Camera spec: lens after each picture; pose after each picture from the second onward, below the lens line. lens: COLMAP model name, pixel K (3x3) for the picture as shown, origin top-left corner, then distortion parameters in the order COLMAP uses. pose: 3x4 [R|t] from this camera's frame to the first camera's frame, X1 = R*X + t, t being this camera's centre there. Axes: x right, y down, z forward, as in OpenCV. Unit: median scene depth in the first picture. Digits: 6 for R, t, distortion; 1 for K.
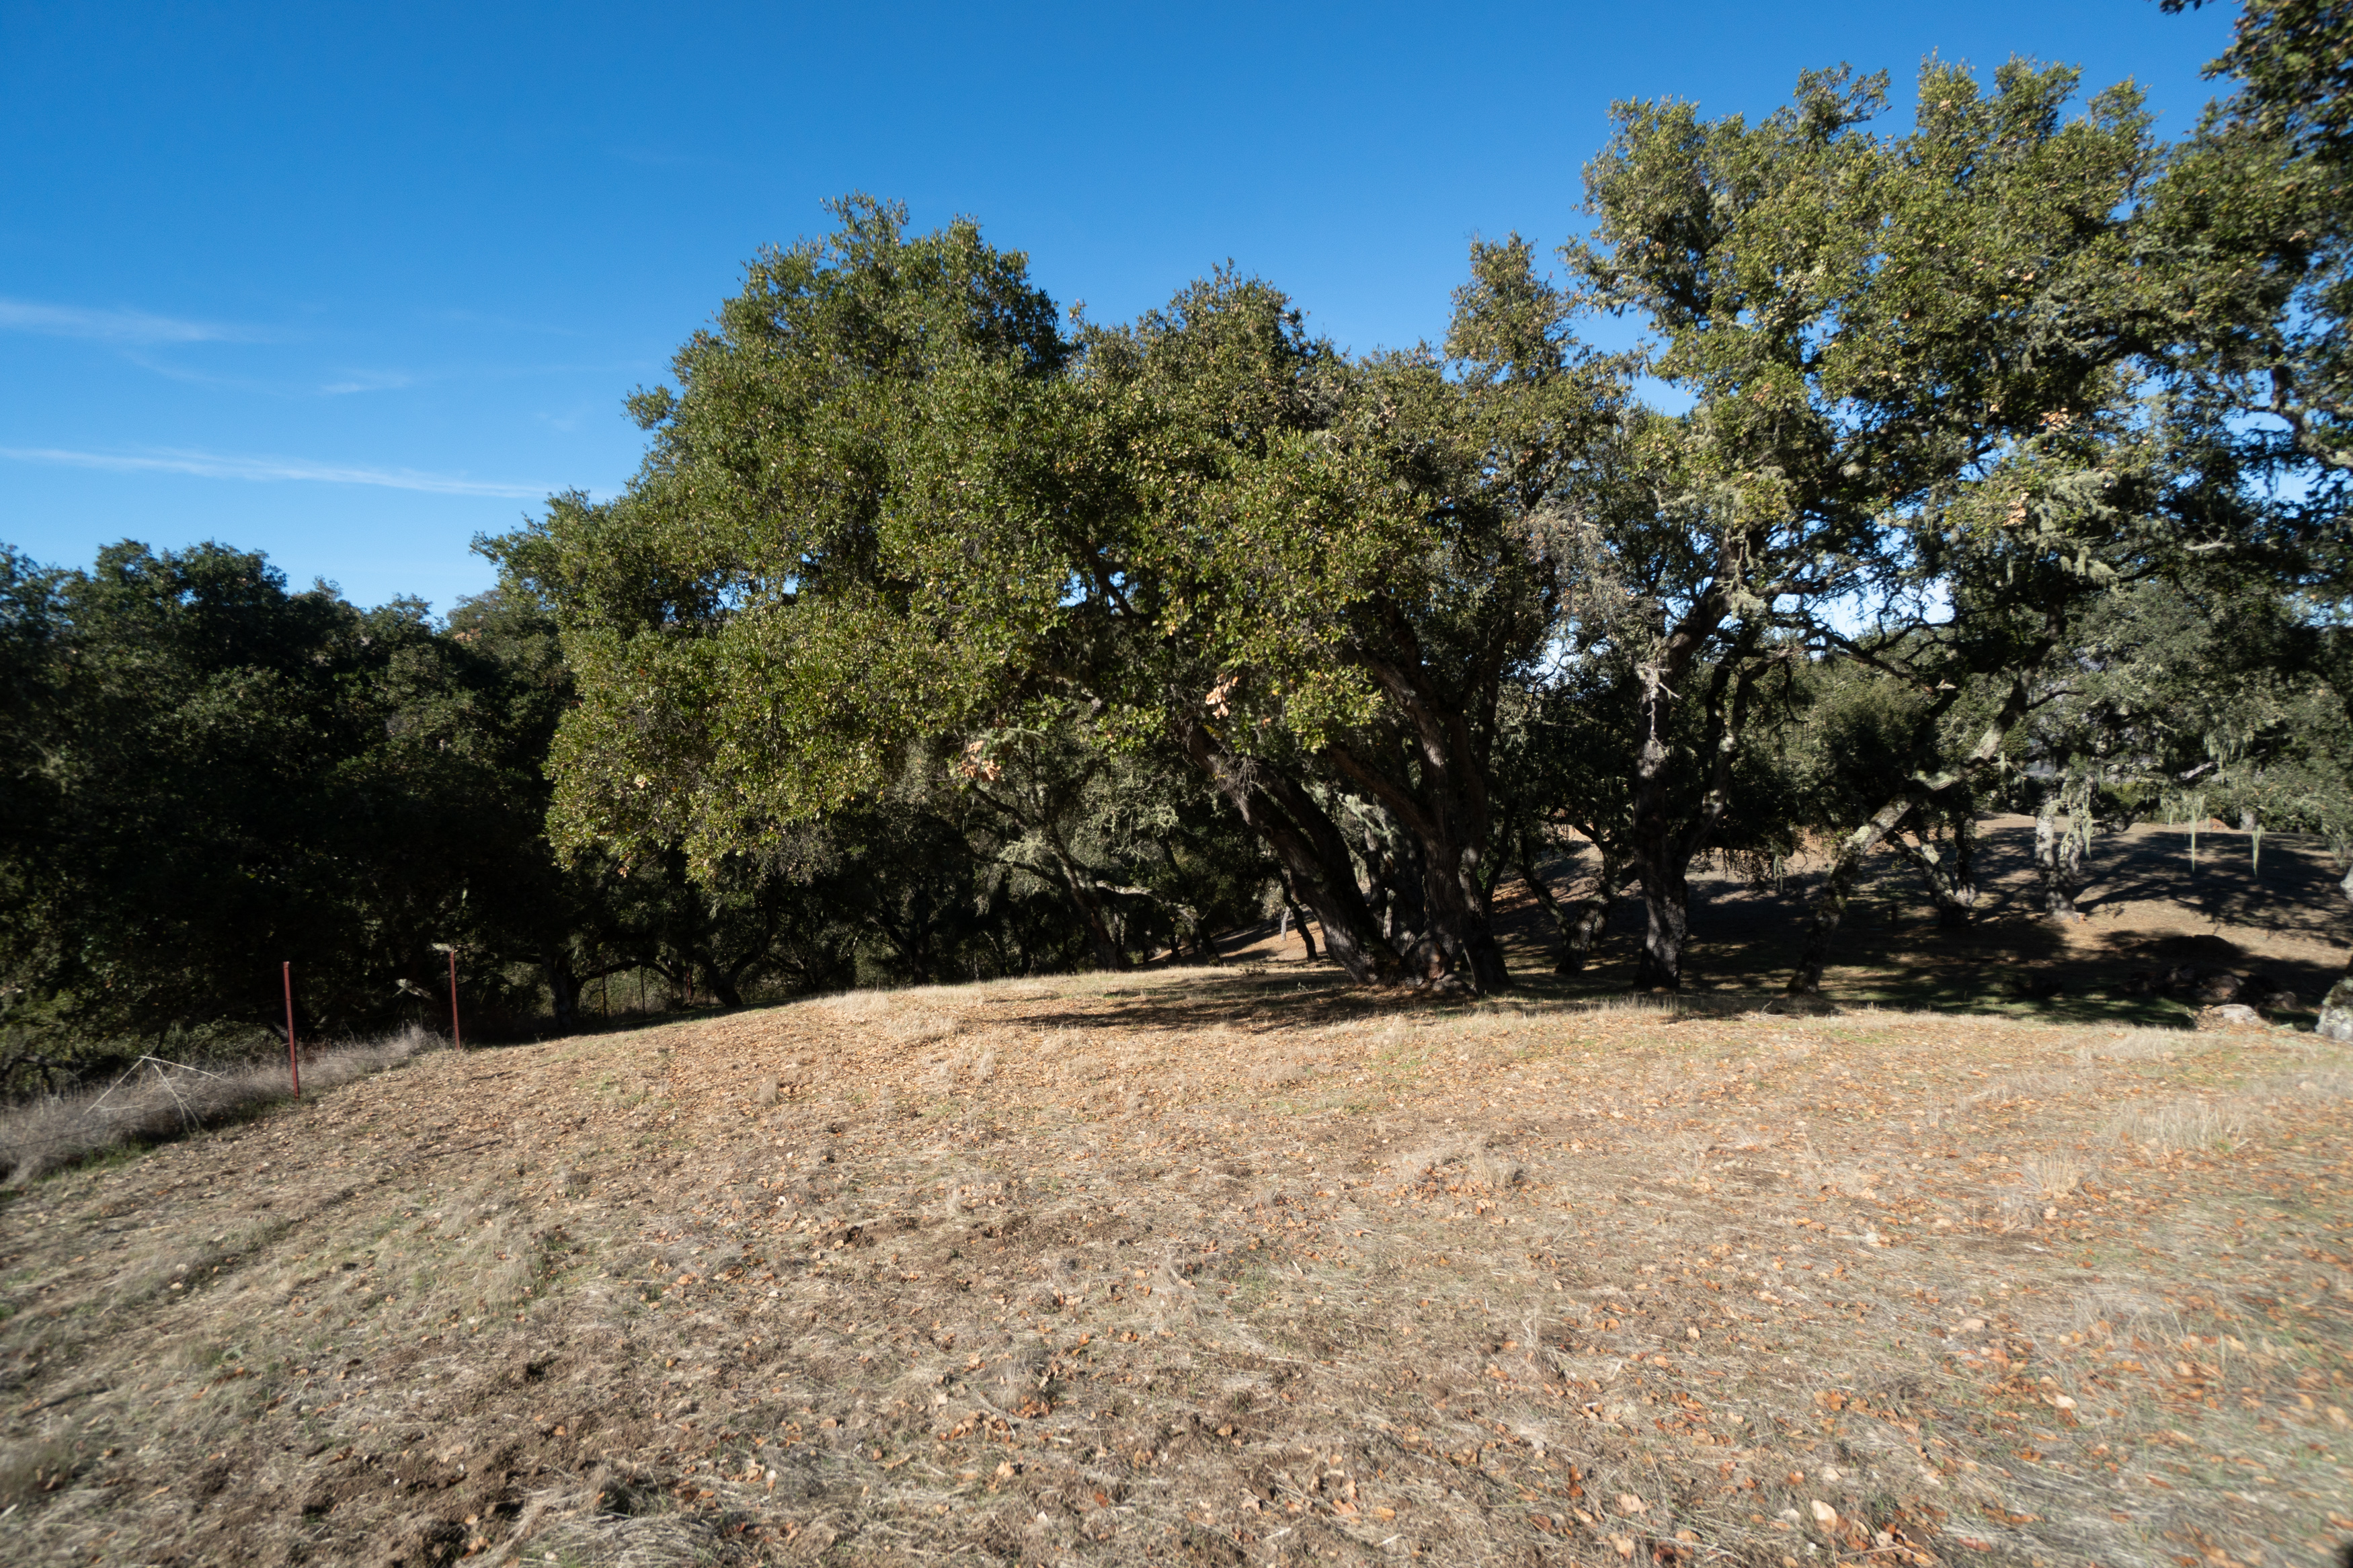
lens RADIAL K [[1061.3, 0, 1176.5], [0, 1061.3, 784.0], [0, 0, 1]] dist [-0.001355, -0.000139]
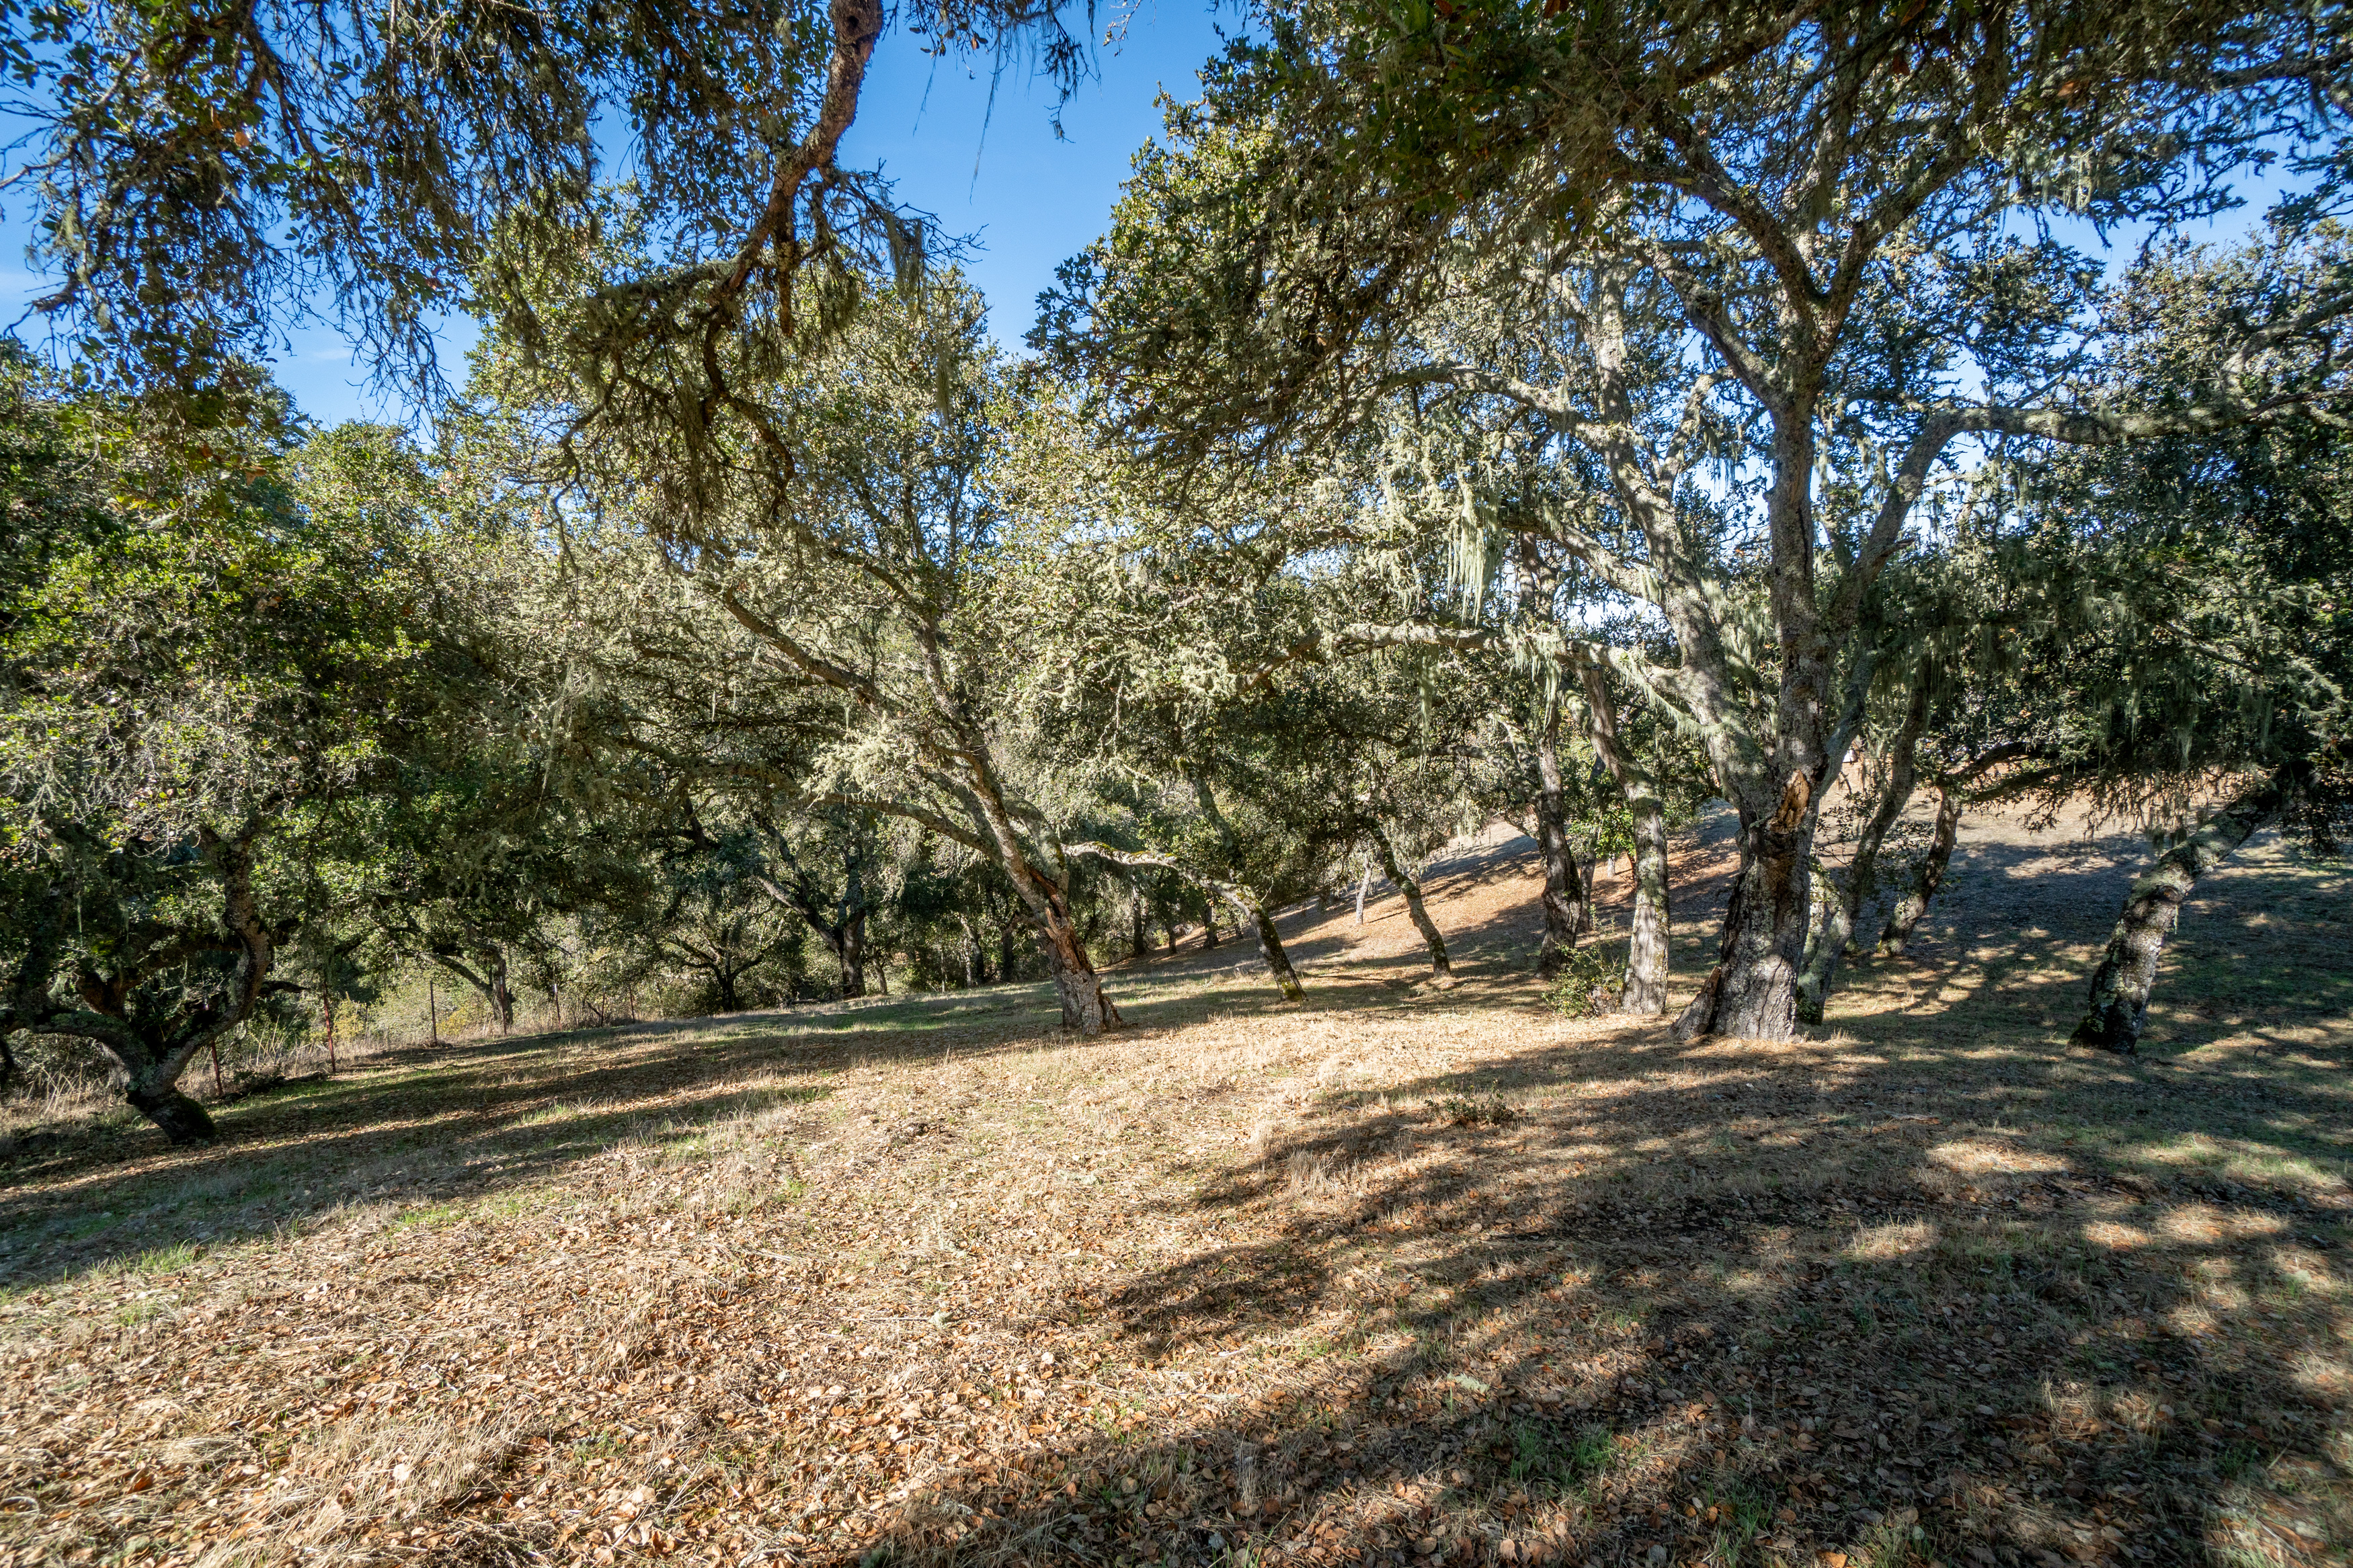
lens RADIAL K [[1061.3, 0, 1176.5], [0, 1061.3, 784.0], [0, 0, 1]] dist [-0.001355, -0.000139]
pose [[0.999514, -0.001762, -0.031111, -0.005471], [0.002811, 0.999428, 0.033705, 0.039811], [0.031034, -0.033776, 0.998947, 0.421316]]
